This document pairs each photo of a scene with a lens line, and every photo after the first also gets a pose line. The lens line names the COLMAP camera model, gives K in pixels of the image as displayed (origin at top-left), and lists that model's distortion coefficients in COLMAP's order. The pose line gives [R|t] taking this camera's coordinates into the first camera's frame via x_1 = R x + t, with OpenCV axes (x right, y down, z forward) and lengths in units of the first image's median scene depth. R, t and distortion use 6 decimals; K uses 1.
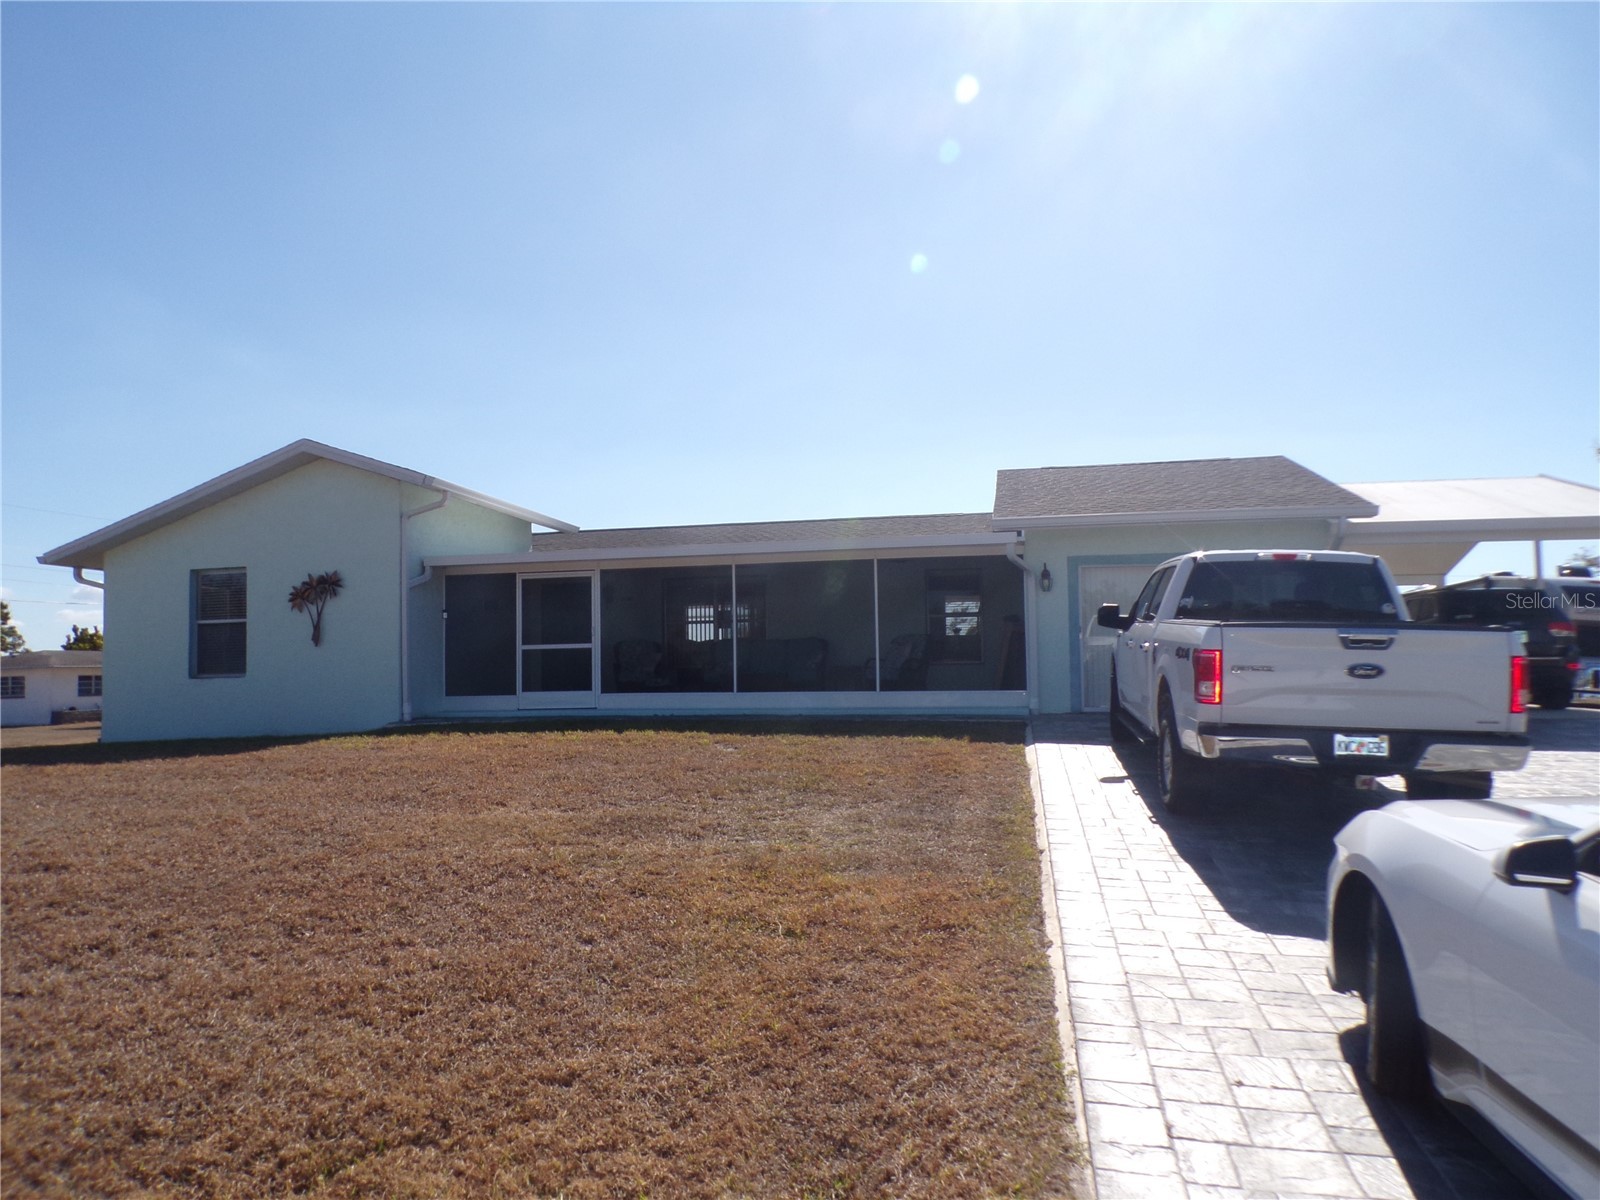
lens RADIAL K [[1105.1, 0, 804.8], [0, 1105.1, 607.9], [0, 0, 1]] dist [0.011573, 0.029278]
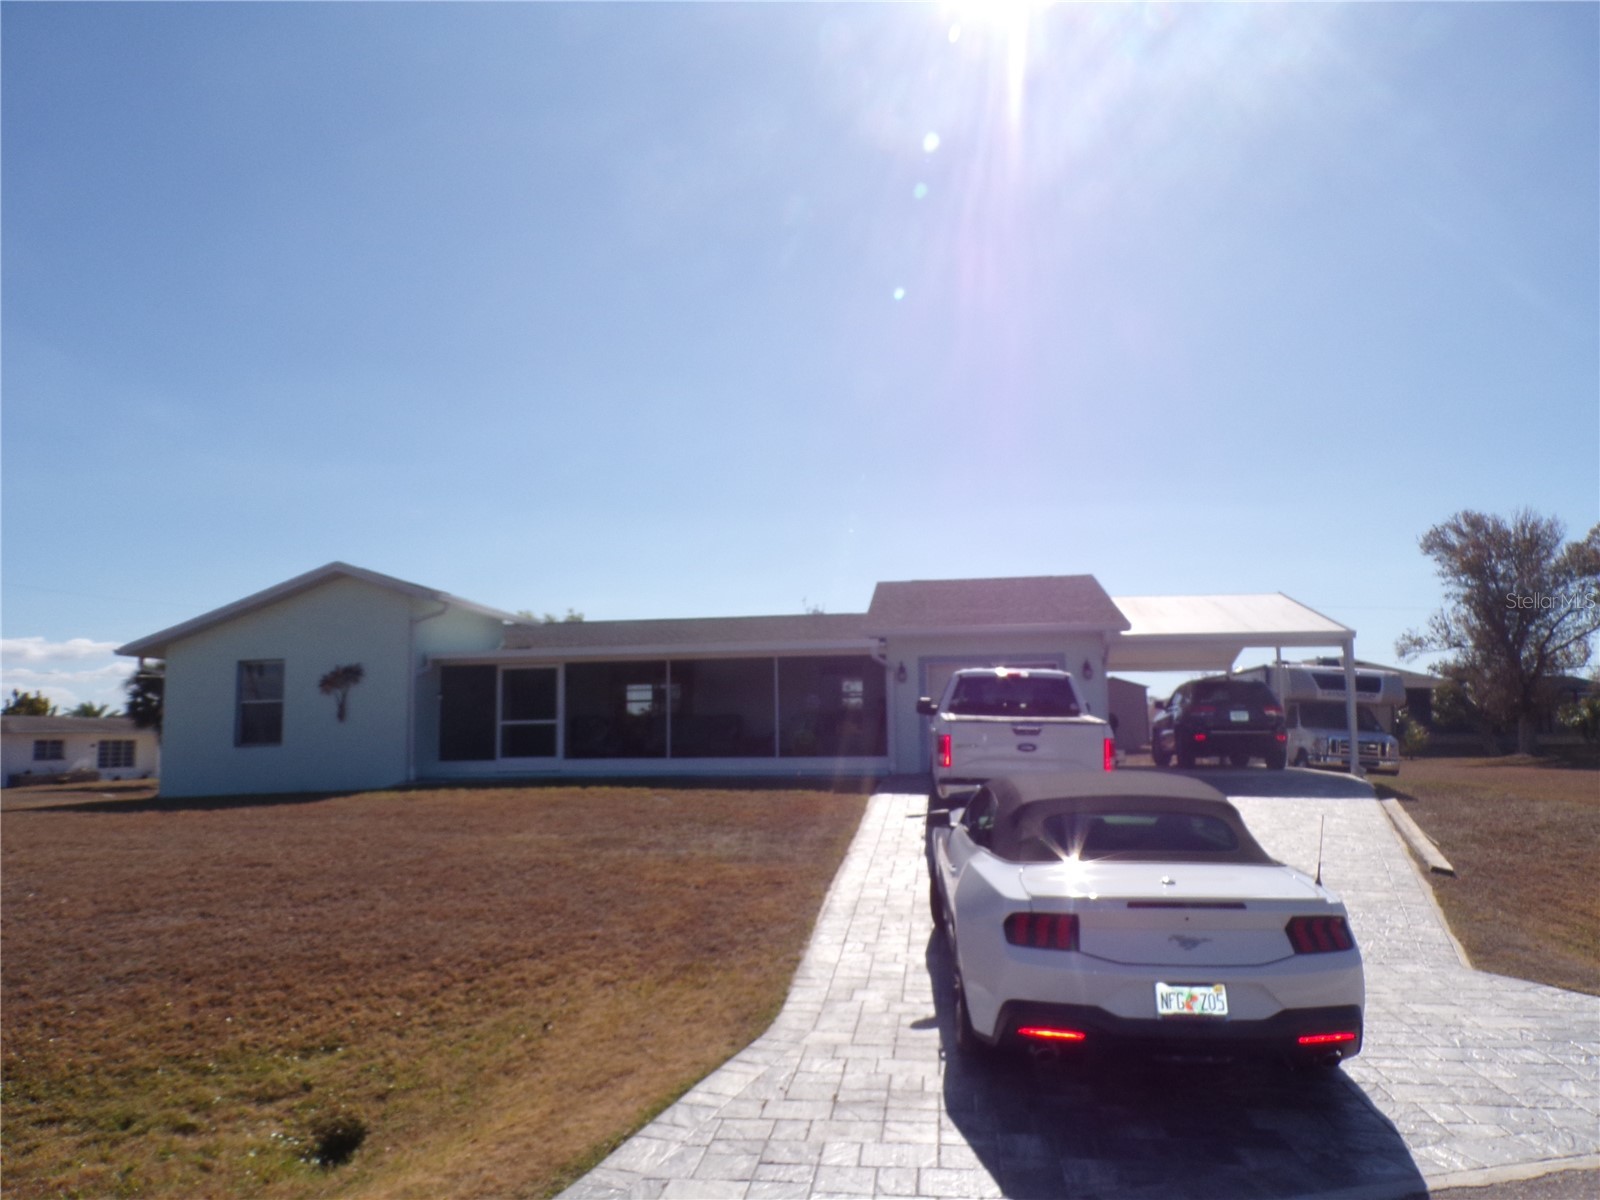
lens RADIAL K [[1093.3, 0, 790.1], [0, 1093.3, 611.4], [0, 0, 1]] dist [-0.009508, 0.028210]
pose [[0.998858, 0.005153, 0.047491, 0.019119], [-0.002547, 0.998495, -0.054784, -0.027903], [-0.047702, 0.054600, 0.997368, -0.320674]]
